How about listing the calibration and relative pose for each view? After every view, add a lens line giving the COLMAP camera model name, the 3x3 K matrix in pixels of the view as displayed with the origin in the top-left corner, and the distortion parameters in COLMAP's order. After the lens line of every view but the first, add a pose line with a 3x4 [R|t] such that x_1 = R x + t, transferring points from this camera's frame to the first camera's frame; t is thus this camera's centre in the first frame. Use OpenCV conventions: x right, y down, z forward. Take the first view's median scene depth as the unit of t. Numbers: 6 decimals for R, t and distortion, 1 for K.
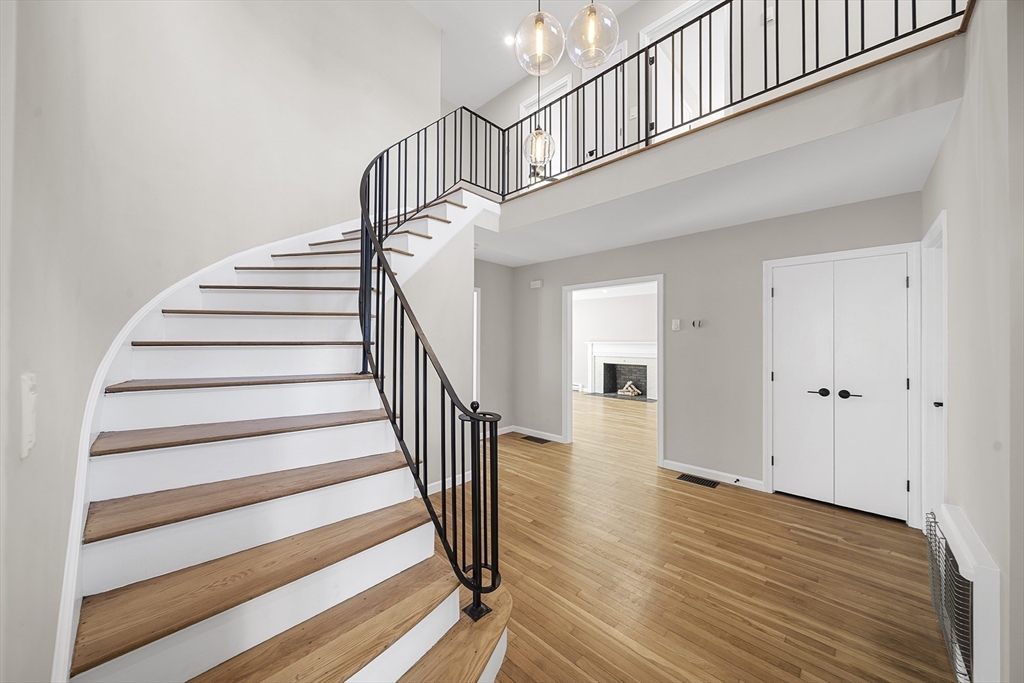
lens RADIAL K [[360.0, 0, 510.7], [0, 360.0, 337.5], [0, 0, 1]] dist [0.000664, -0.000126]
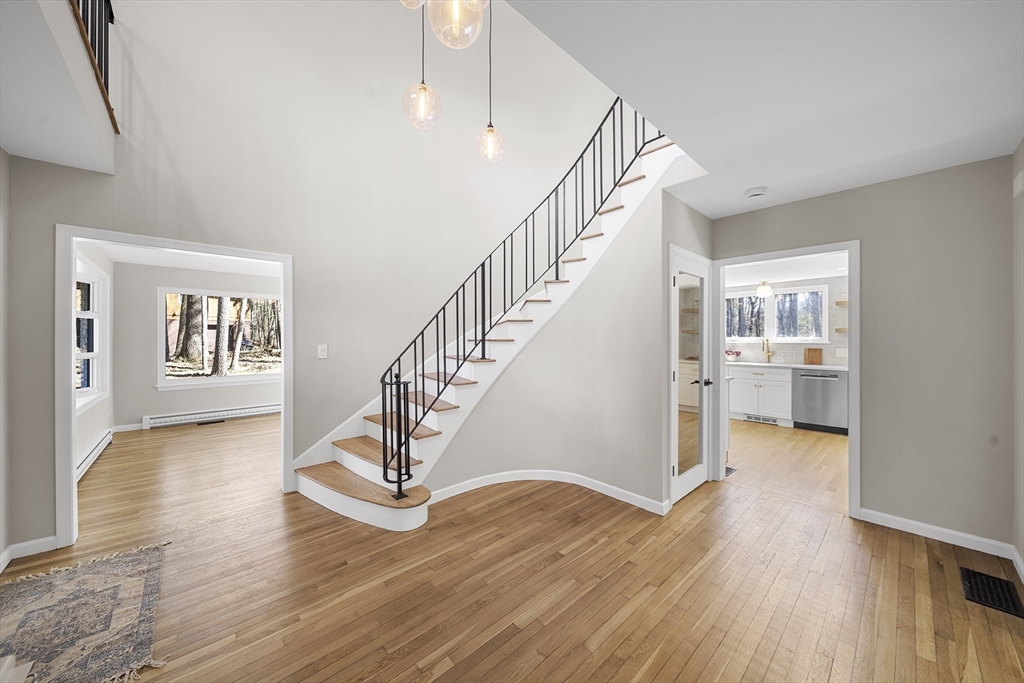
lens RADIAL K [[360.0, 0, 510.7], [0, 360.0, 337.5], [0, 0, 1]] dist [0.000664, -0.000126]
pose [[-0.067101, -0.008474, -0.997710, 1.050202], [0.012814, 0.999874, -0.009354, 0.018119], [0.997664, -0.013412, -0.066983, 1.098802]]
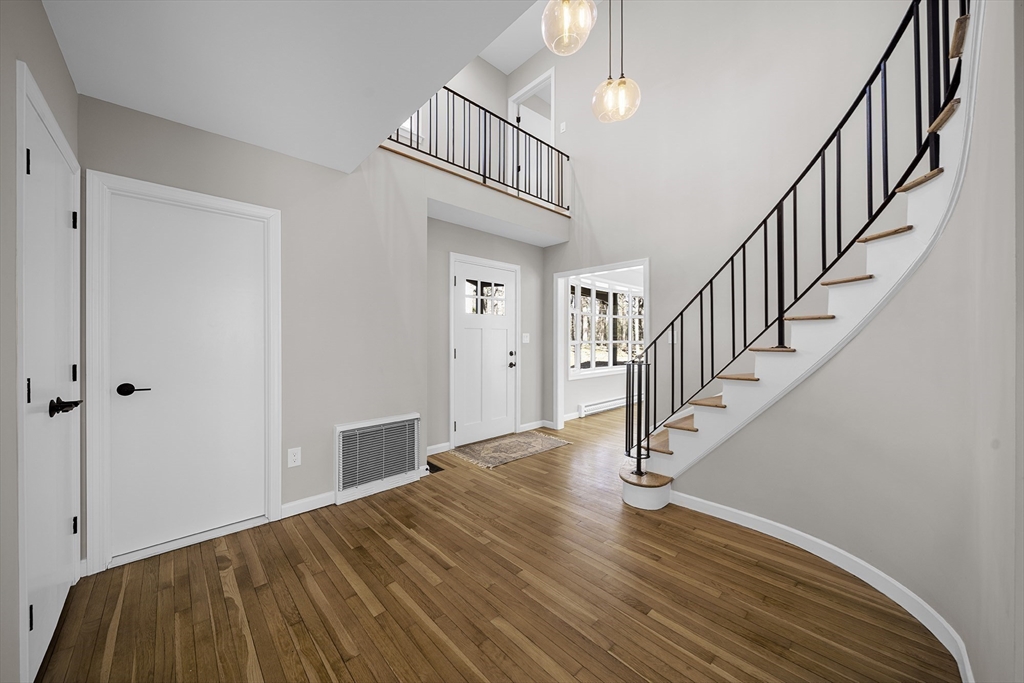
lens RADIAL K [[360.0, 0, 510.7], [0, 360.0, 337.5], [0, 0, 1]] dist [0.000664, -0.000126]
pose [[-0.999011, -0.006214, 0.044021, 0.307859], [-0.006848, 0.999875, -0.014251, 0.079443], [-0.043927, -0.014539, -0.998929, 1.868314]]
